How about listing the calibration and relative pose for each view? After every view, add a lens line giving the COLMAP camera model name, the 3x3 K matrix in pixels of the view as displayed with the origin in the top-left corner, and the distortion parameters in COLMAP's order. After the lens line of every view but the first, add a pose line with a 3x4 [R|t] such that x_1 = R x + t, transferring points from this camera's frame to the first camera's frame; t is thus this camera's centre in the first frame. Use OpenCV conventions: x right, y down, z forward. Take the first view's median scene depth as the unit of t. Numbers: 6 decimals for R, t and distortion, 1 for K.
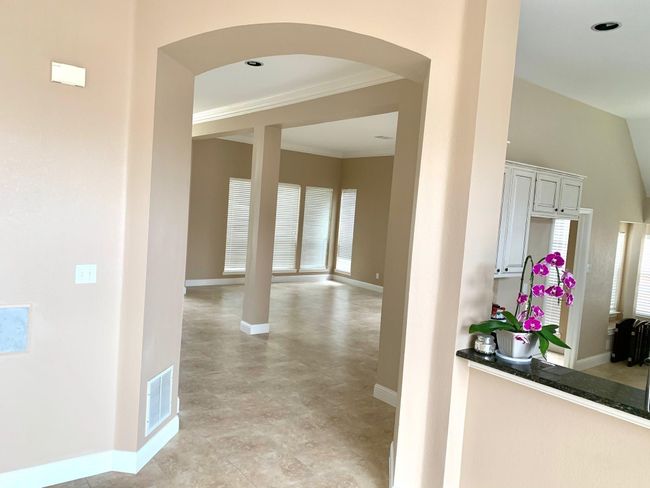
lens RADIAL K [[494.2, 0, 324.6], [0, 494.2, 244.9], [0, 0, 1]] dist [0.011140, 0.007356]
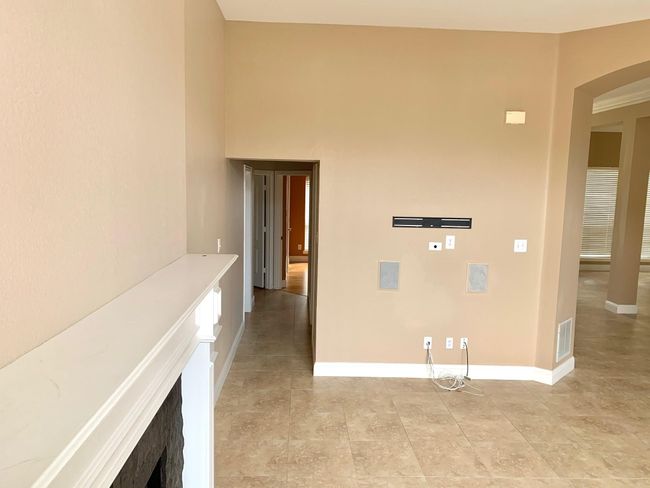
lens RADIAL K [[494.2, 0, 324.2], [0, 494.2, 240.2], [0, 0, 1]] dist [0.011140, 0.007356]
pose [[0.811411, 0.009673, -0.584396, -0.071967], [-0.004105, 0.999933, 0.010852, 0.024148], [0.584461, -0.006406, 0.811396, -0.511711]]
